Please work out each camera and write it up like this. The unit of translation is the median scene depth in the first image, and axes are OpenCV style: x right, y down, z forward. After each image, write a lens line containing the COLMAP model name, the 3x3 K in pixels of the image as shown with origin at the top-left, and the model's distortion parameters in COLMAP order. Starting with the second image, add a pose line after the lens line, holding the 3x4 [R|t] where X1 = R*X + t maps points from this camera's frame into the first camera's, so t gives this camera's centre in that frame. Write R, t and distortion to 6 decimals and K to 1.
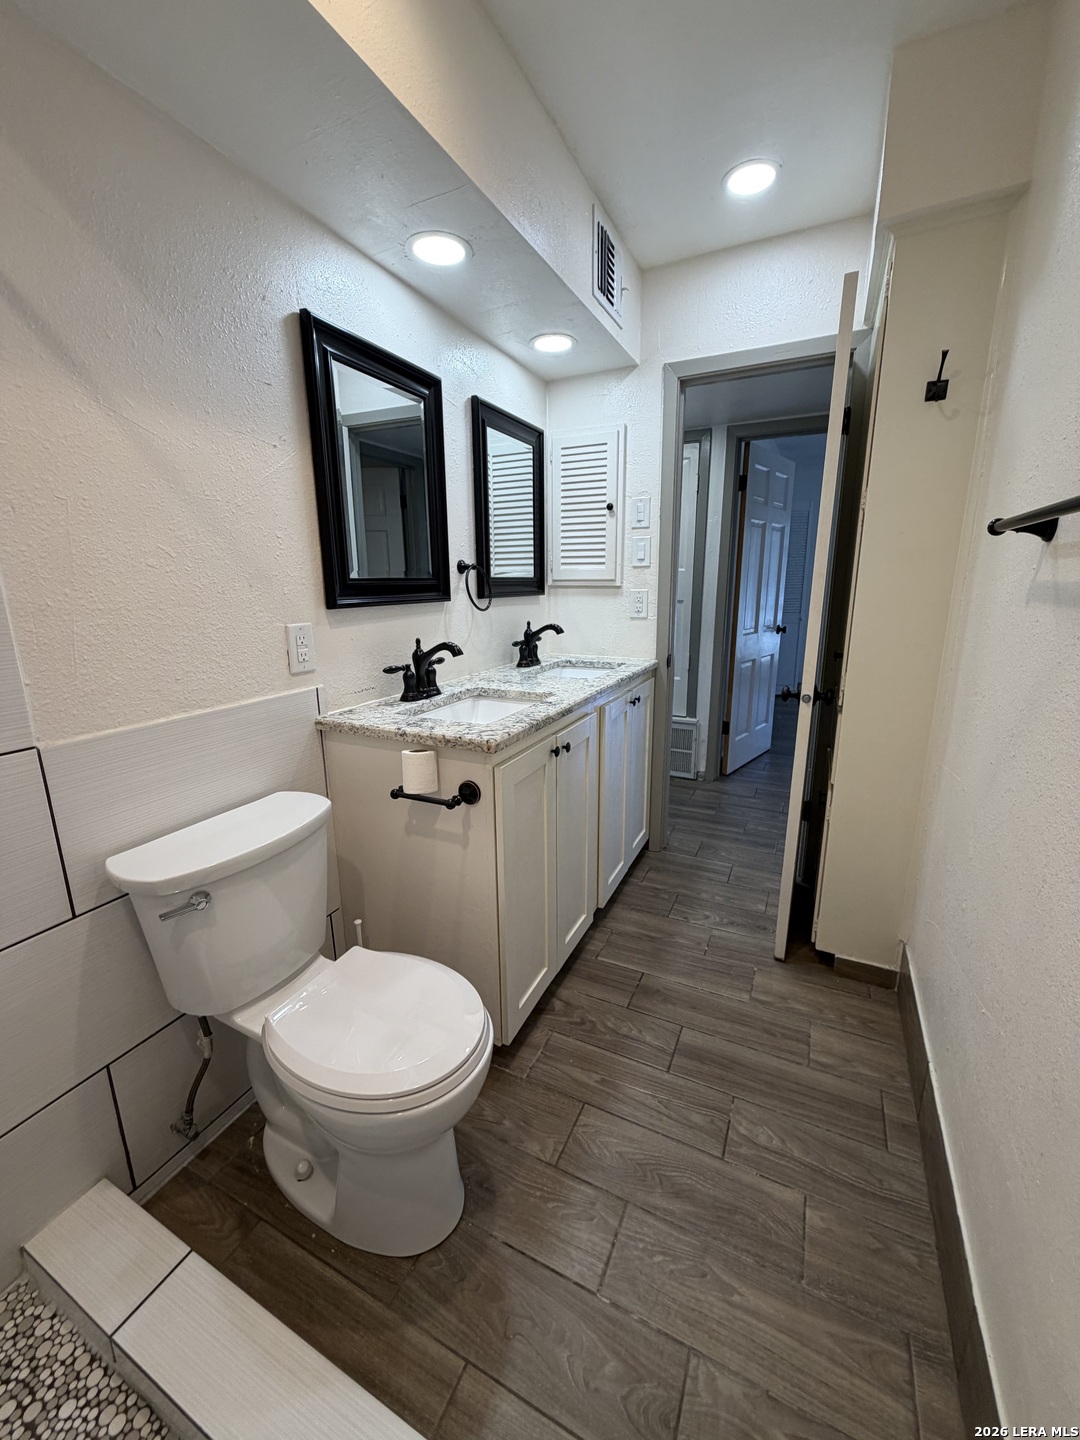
lens RADIAL K [[575.6, 0, 538.1], [0, 575.6, 718.5], [0, 0, 1]] dist [0.010194, -0.002712]
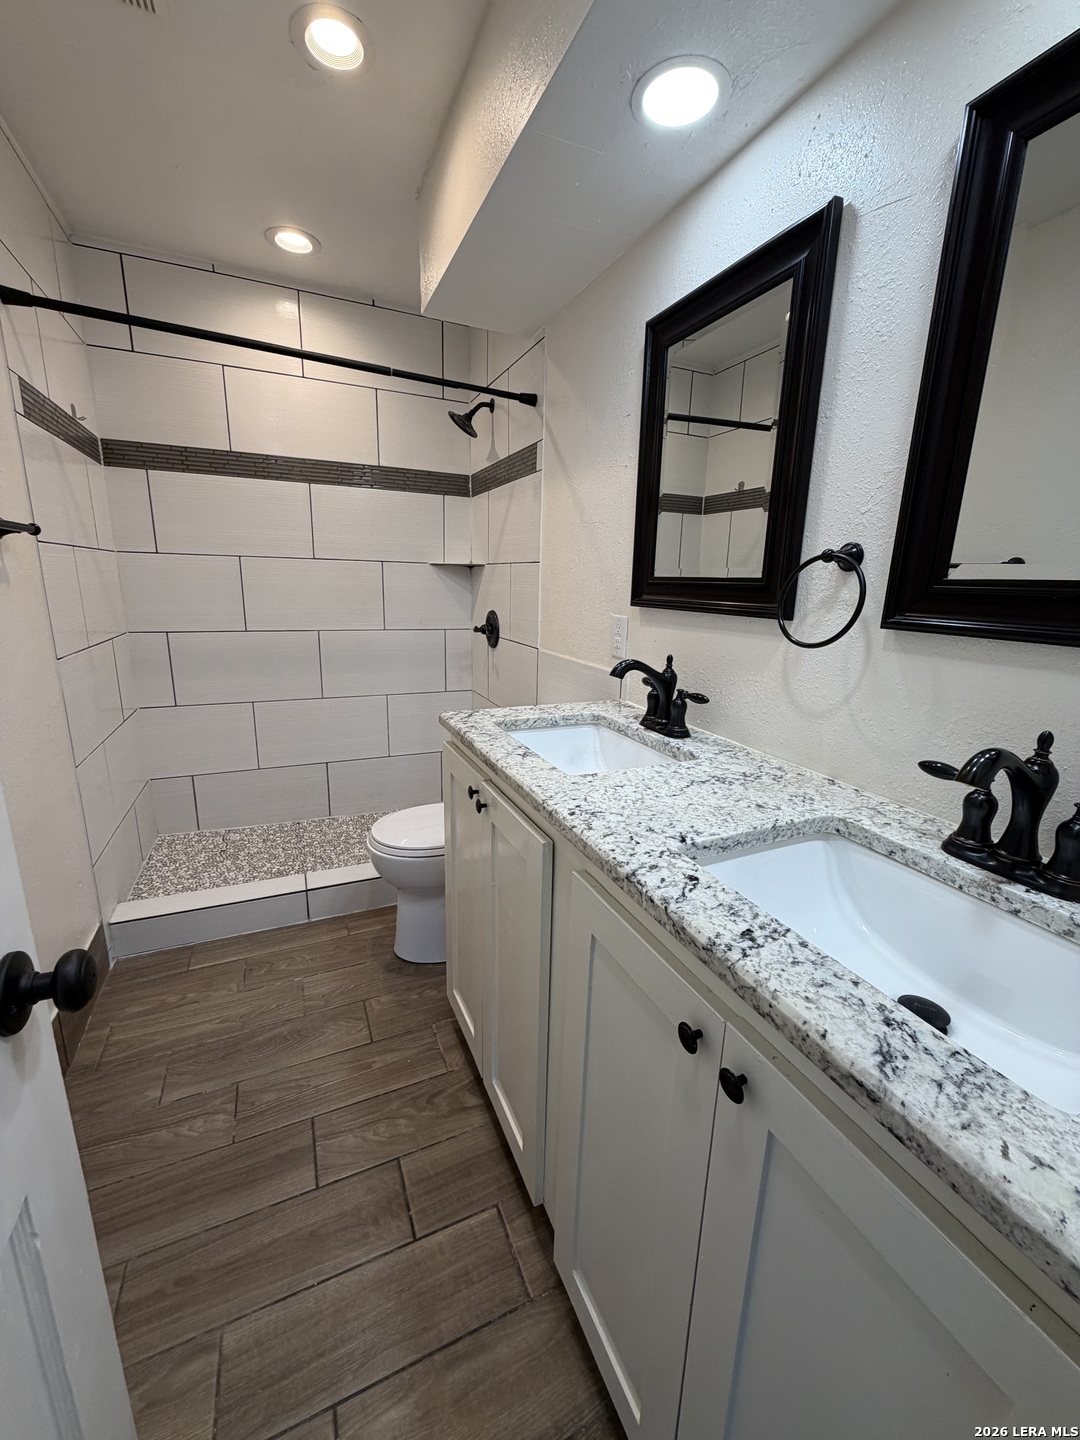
lens RADIAL K [[575.6, 0, 539.9], [0, 575.6, 715.7], [0, 0, 1]] dist [0.010194, -0.002712]
pose [[-0.640156, 0.173666, -0.748359, 0.545097], [-0.199583, 0.903074, 0.380295, -0.357398], [0.741868, 0.392807, -0.543447, 1.457256]]
